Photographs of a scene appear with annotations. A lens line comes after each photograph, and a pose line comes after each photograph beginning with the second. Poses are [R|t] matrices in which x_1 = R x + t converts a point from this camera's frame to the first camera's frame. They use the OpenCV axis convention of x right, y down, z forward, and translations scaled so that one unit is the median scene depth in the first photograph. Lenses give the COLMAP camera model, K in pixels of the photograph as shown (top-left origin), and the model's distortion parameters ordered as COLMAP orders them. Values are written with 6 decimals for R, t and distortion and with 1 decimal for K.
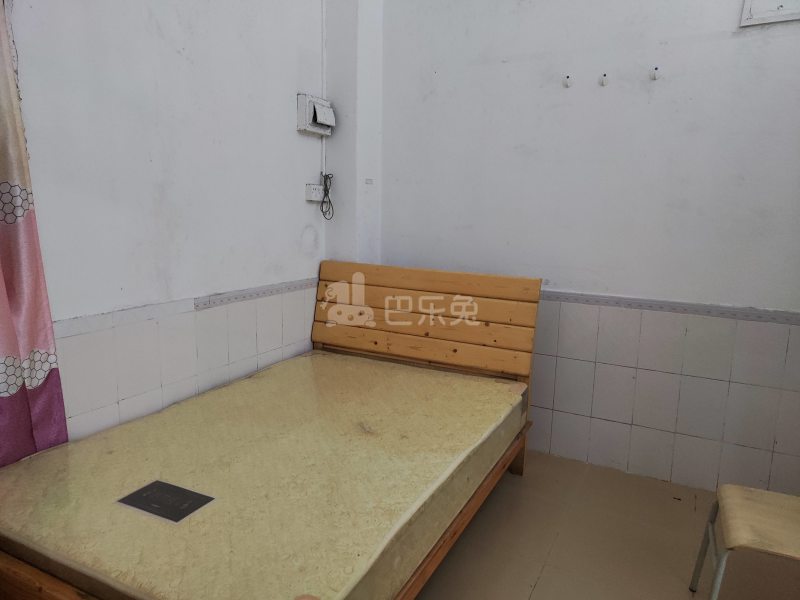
lens RADIAL K [[557.8, 0, 397.9], [0, 557.8, 304.3], [0, 0, 1]] dist [0.008139, -0.003257]
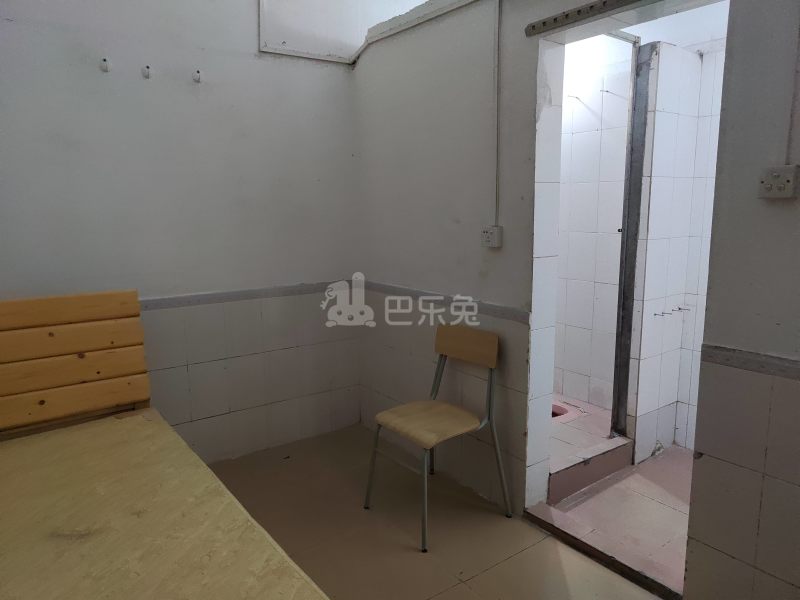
lens RADIAL K [[557.8, 0, 397.6], [0, 557.8, 296.9], [0, 0, 1]] dist [0.008139, -0.003257]
pose [[0.438945, -0.171344, 0.882025, -0.344867], [0.177644, 0.978821, 0.101743, -0.049478], [-0.880778, 0.112027, 0.460087, 0.228673]]
